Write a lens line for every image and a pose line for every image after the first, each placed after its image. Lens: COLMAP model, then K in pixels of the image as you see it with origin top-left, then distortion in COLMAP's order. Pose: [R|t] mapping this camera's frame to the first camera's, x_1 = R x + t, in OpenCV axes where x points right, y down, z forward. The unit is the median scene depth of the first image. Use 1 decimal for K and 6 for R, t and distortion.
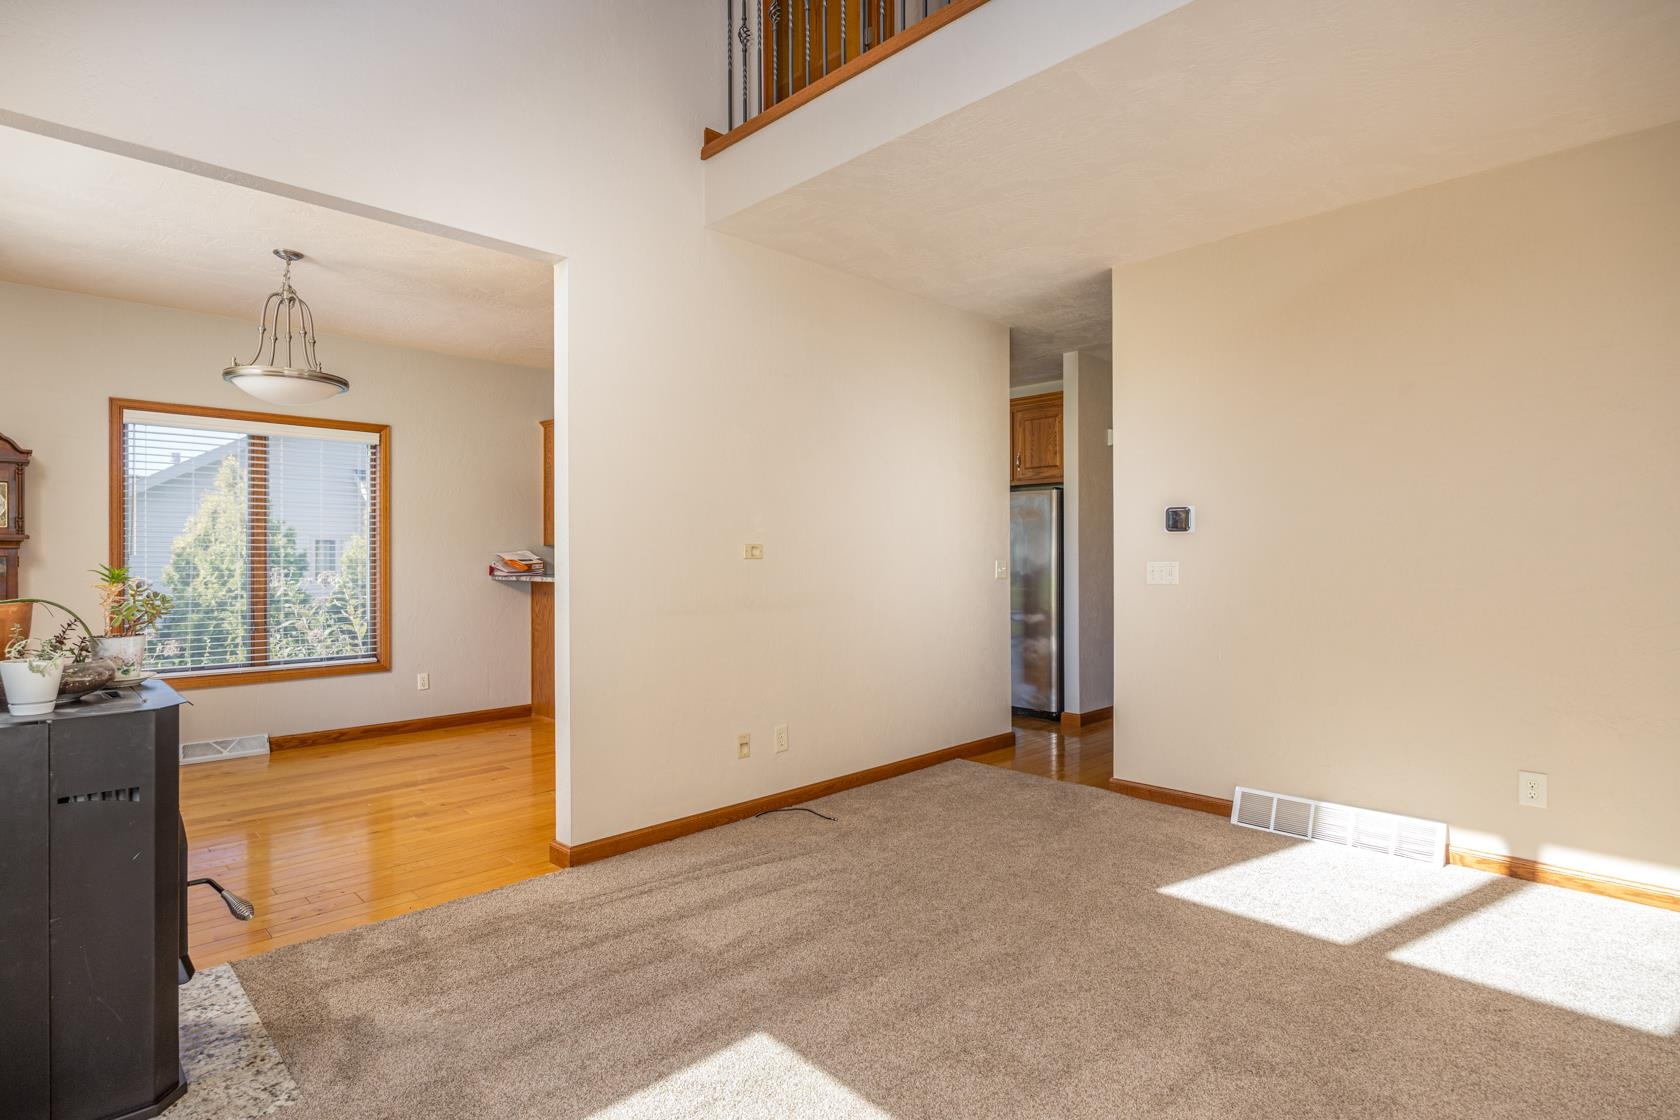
lens RADIAL K [[823.1, 0, 840.0], [0, 823.1, 560.0], [0, 0, 1]] dist [-0.002152, -0.000694]
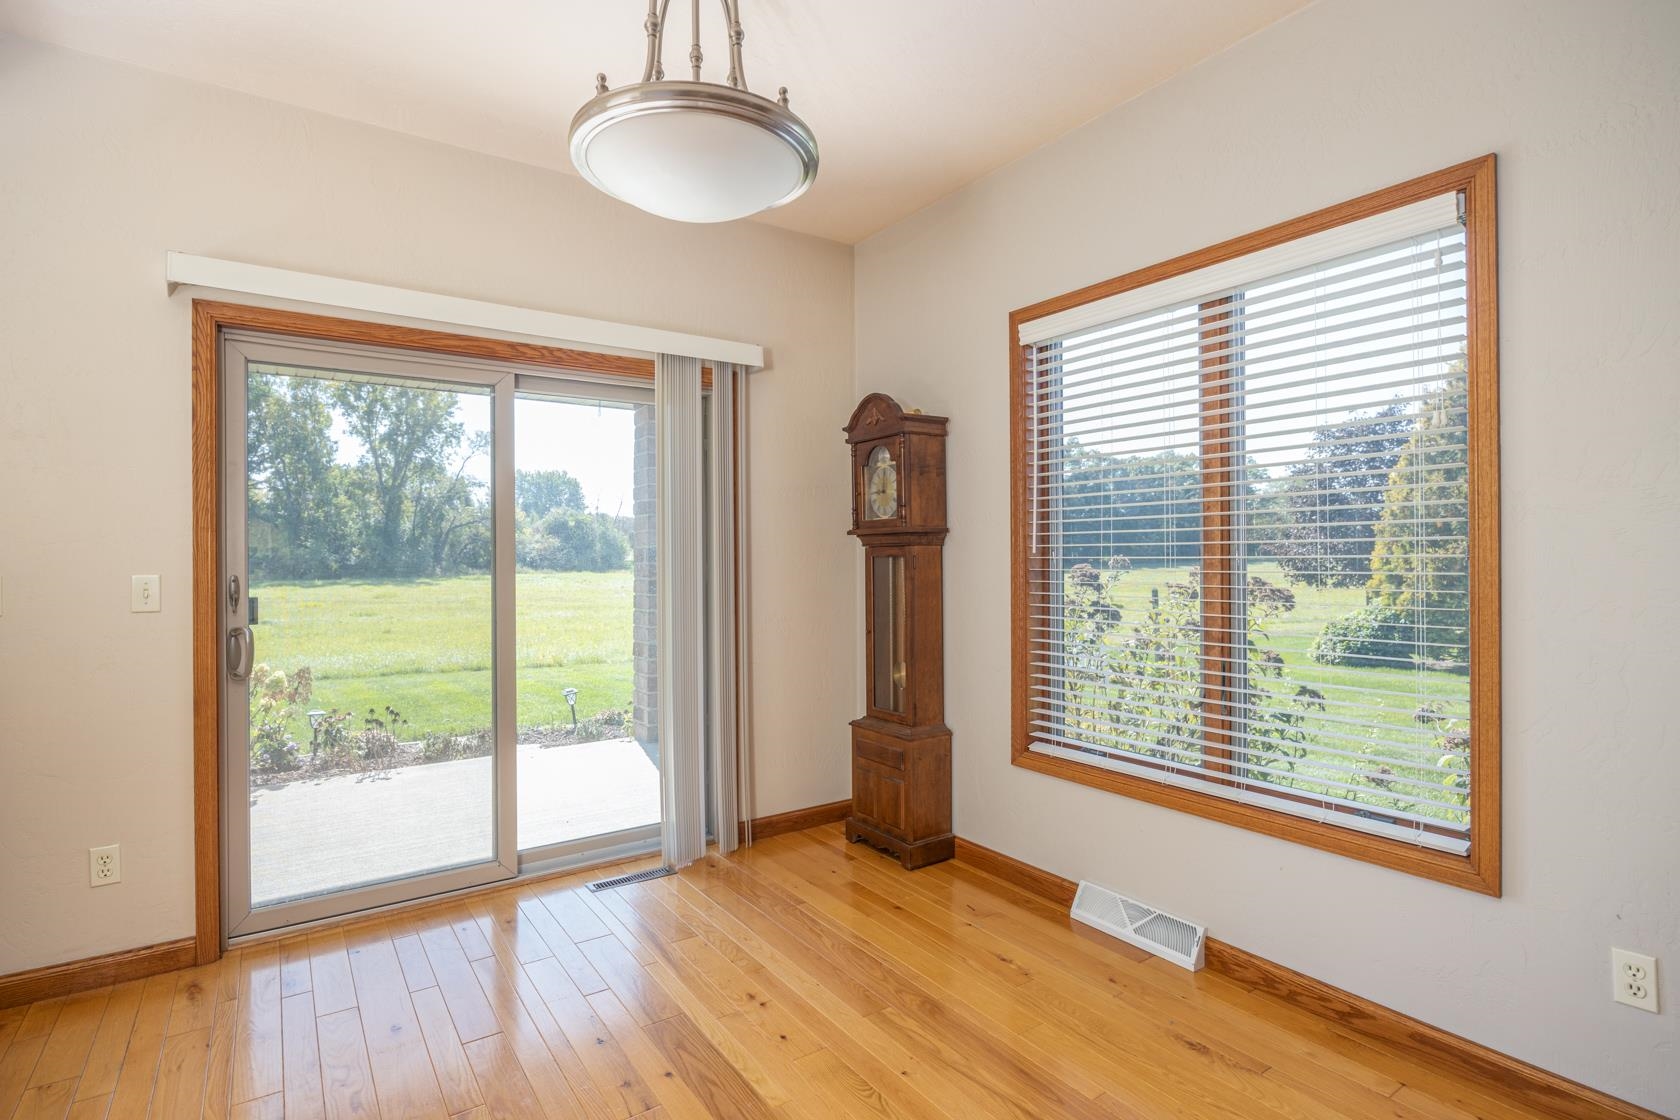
lens RADIAL K [[823.1, 0, 840.0], [0, 823.1, 560.0], [0, 0, 1]] dist [-0.002152, -0.000694]
pose [[-0.199962, 0.004544, -0.979793, -0.187373], [0.007669, 0.999966, 0.003073, -0.004097], [0.979774, -0.006900, -0.199990, 0.877759]]
